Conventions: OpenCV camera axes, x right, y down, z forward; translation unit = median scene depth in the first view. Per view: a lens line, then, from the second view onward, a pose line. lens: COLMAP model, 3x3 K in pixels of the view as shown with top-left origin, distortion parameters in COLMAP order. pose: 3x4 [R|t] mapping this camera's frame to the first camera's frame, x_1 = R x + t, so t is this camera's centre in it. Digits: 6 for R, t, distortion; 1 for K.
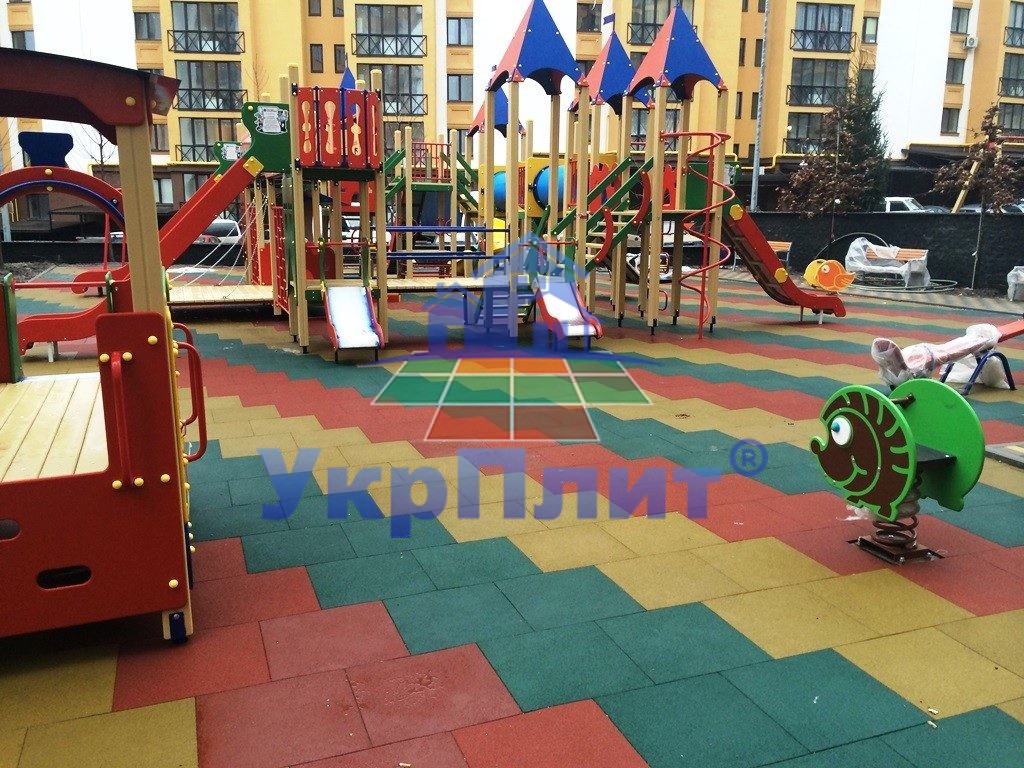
lens RADIAL K [[893.6, 0, 546.4], [0, 893.6, 380.1], [0, 0, 1]] dist [0.075778, -0.102963]
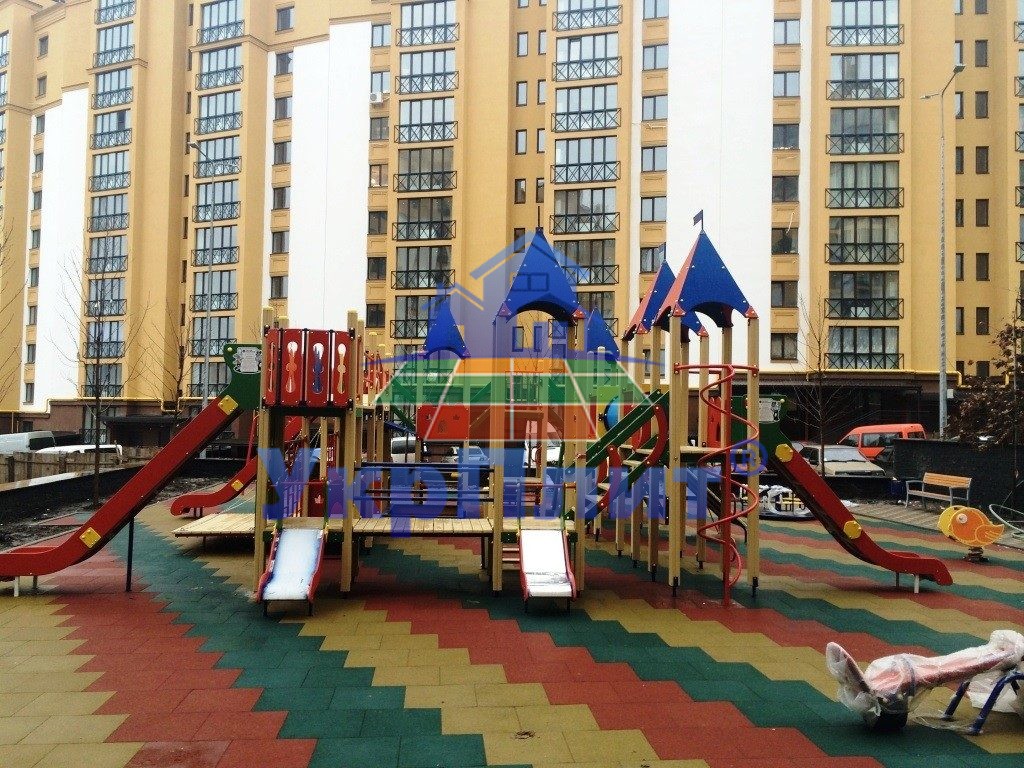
lens RADIAL K [[893.6, 0, 546.4], [0, 893.6, 380.1], [0, 0, 1]] dist [0.075778, -0.102963]
pose [[0.960233, -0.003877, -0.279171, 0.257394], [-0.060954, 0.972872, -0.223170, -0.055832], [0.272463, 0.231312, 0.933948, 0.141355]]
